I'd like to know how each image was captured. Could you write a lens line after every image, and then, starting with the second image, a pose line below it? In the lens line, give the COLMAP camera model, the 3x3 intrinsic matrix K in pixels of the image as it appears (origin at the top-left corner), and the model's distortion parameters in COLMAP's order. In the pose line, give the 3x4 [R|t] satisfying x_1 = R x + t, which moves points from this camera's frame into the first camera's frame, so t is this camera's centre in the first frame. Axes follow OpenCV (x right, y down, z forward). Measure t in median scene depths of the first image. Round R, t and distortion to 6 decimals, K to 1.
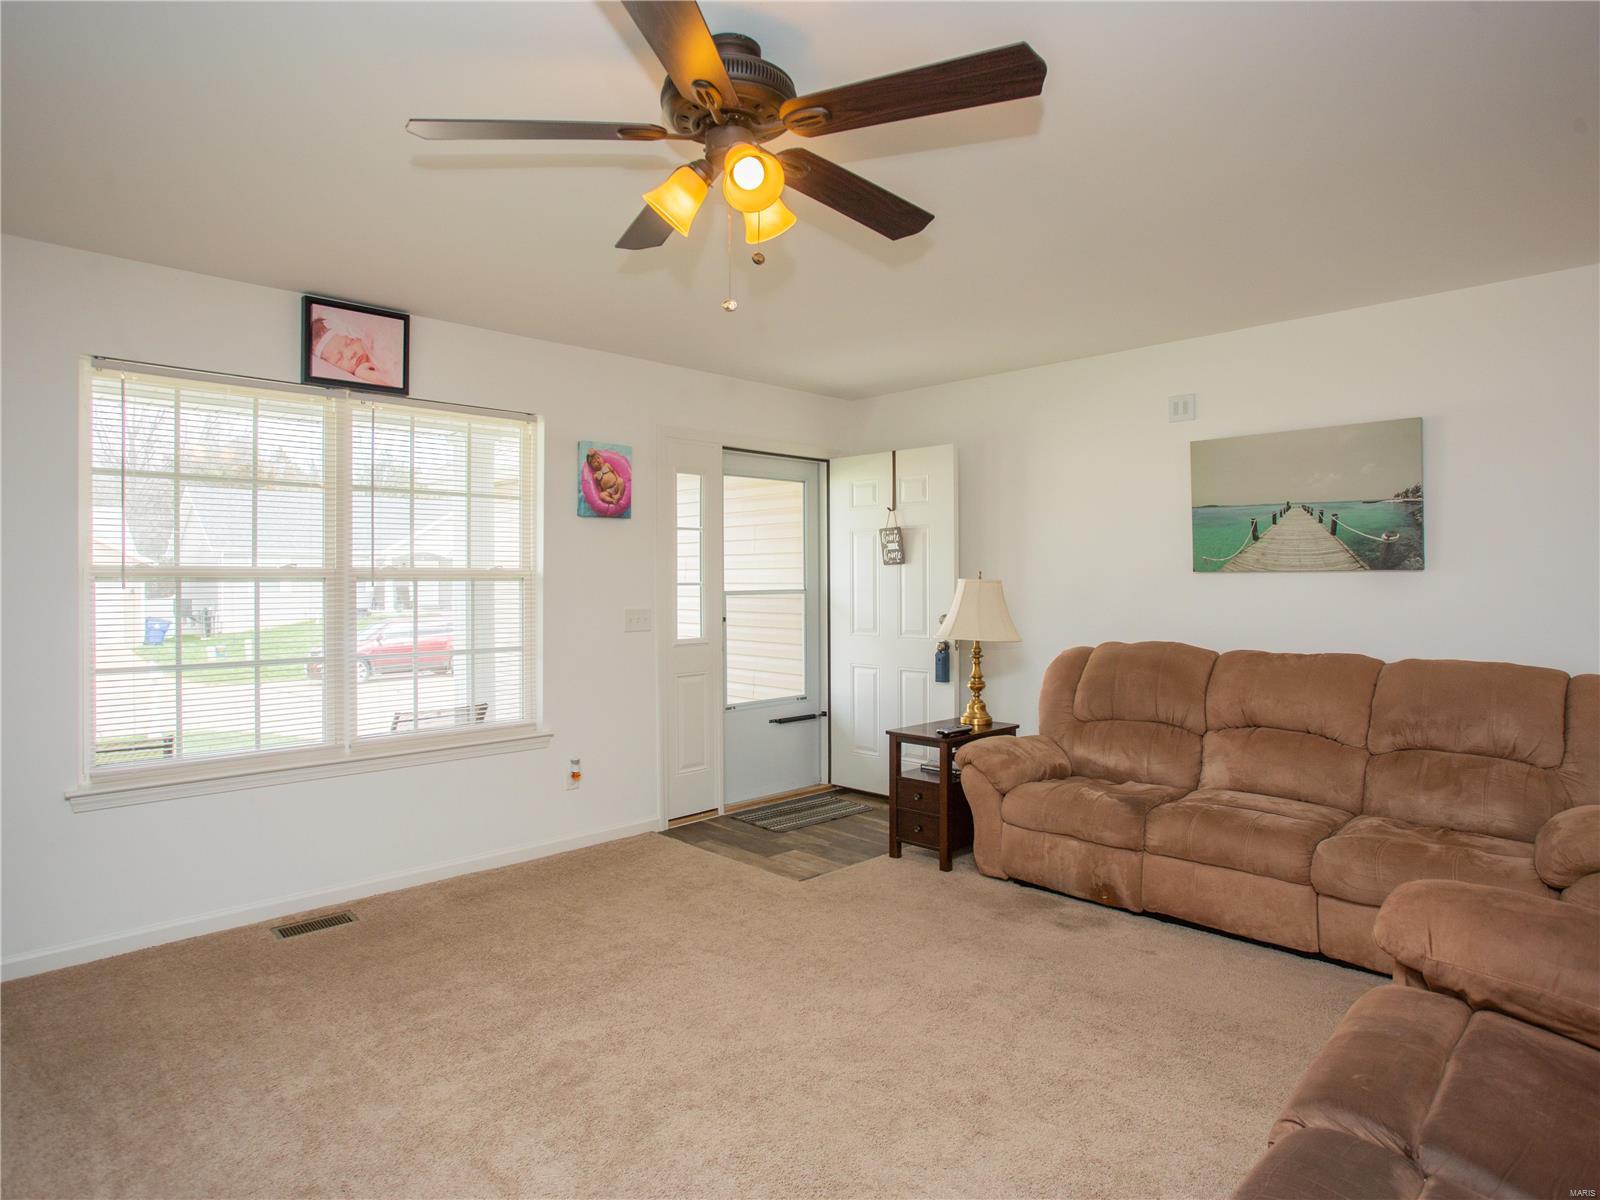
lens RADIAL K [[993.7, 0, 793.5], [0, 993.7, 580.9], [0, 0, 1]] dist [-0.088658, 0.056282]
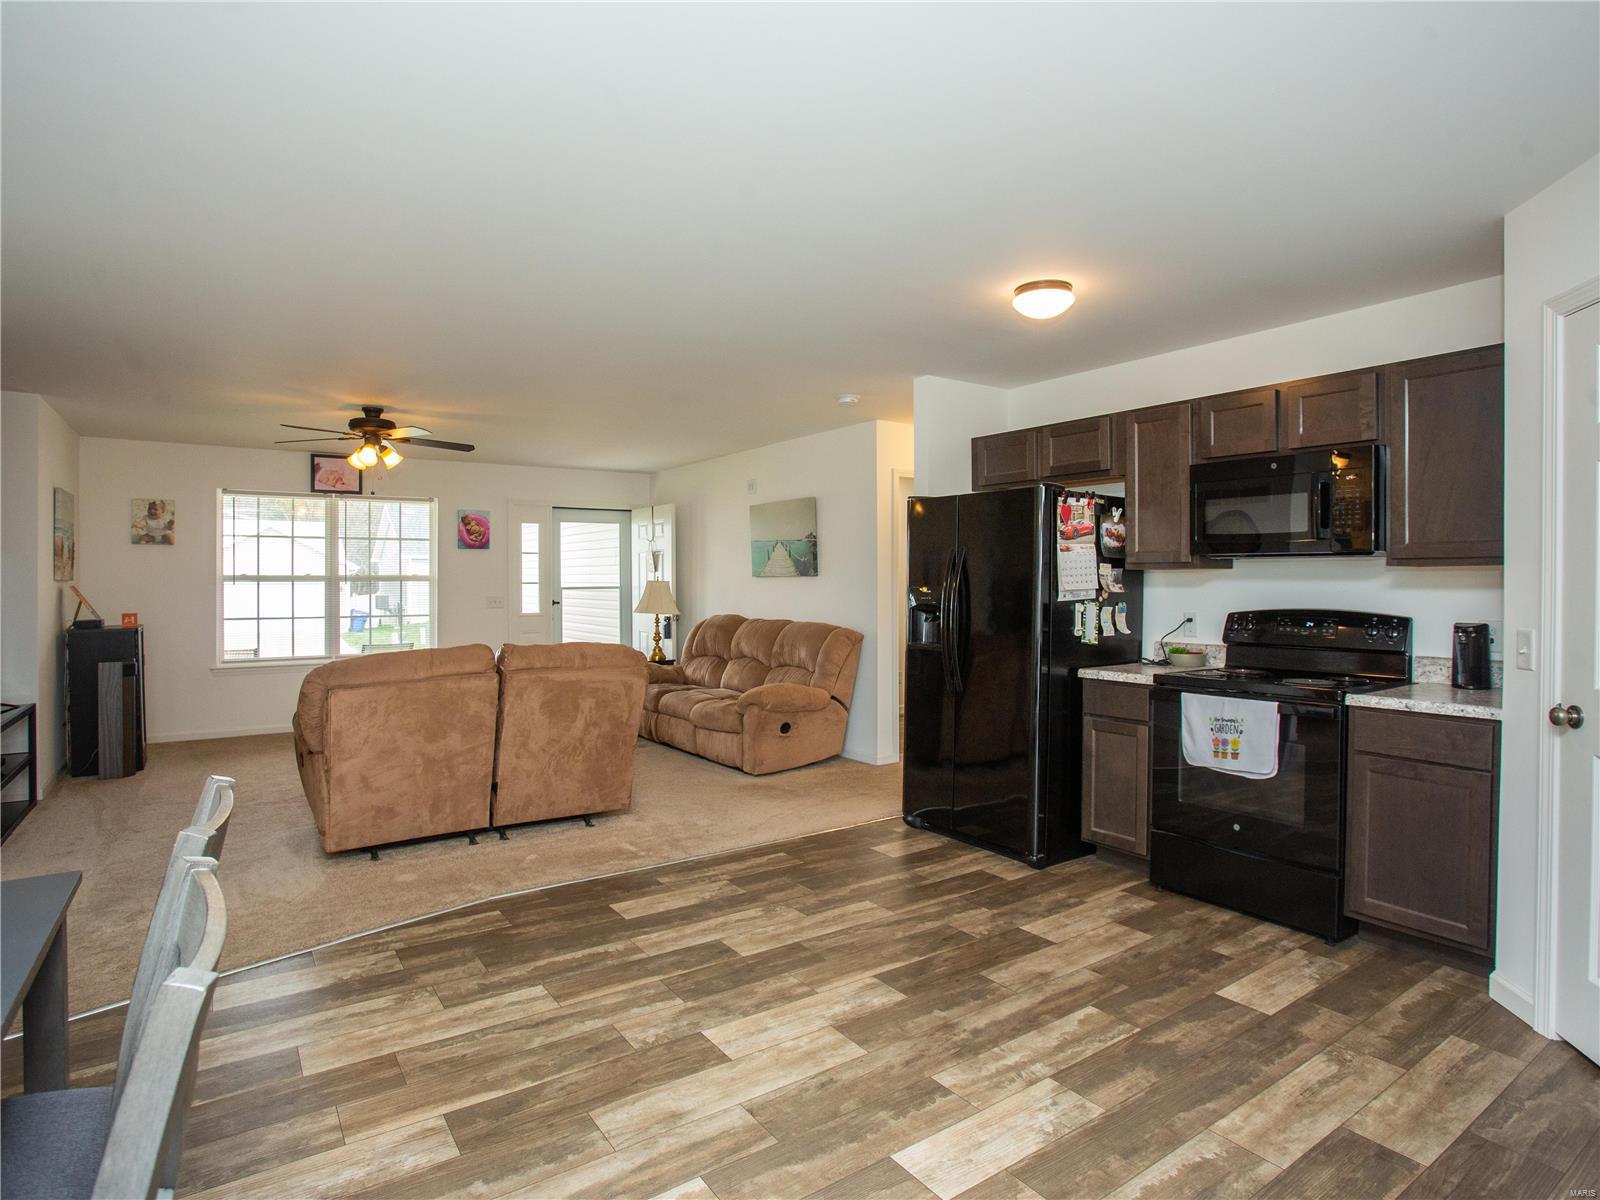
lens RADIAL K [[993.7, 0, 793.5], [0, 993.7, 580.9], [0, 0, 1]] dist [-0.088658, 0.056282]
pose [[0.977943, 0.001142, -0.208867, 0.885732], [-0.000874, 0.999999, 0.001375, -0.004139], [0.208868, -0.001162, 0.977943, -0.811352]]
